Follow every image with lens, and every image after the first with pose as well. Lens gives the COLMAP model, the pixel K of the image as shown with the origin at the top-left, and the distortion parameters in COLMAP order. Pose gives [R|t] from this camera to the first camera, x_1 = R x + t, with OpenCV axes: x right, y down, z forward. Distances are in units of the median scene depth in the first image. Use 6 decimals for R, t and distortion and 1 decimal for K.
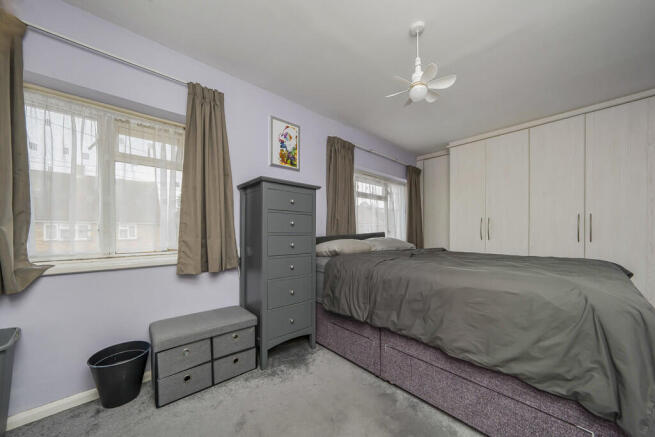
lens RADIAL K [[235.2, 0, 327.3], [0, 235.2, 232.9], [0, 0, 1]] dist [0.000475, 0.000117]
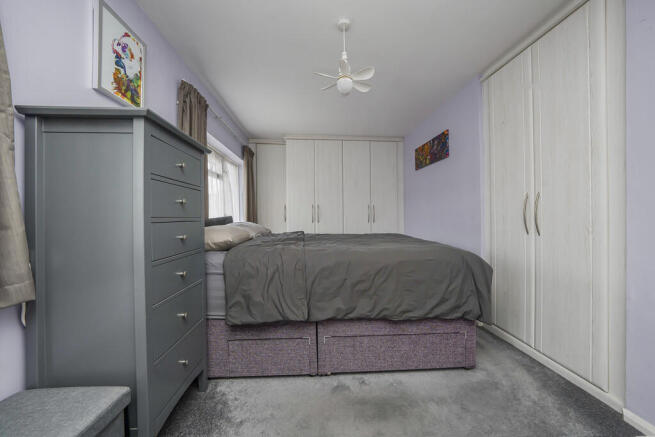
lens RADIAL K [[234.6, 0, 326.4], [0, 234.6, 215.3], [0, 0, 1]] dist [-0.013459, 0.000074]
pose [[0.620241, 0.004437, 0.784399, -0.393438], [0.002266, 0.999970, -0.007448, -0.001139], [-0.784408, 0.006397, 0.620212, 0.339075]]
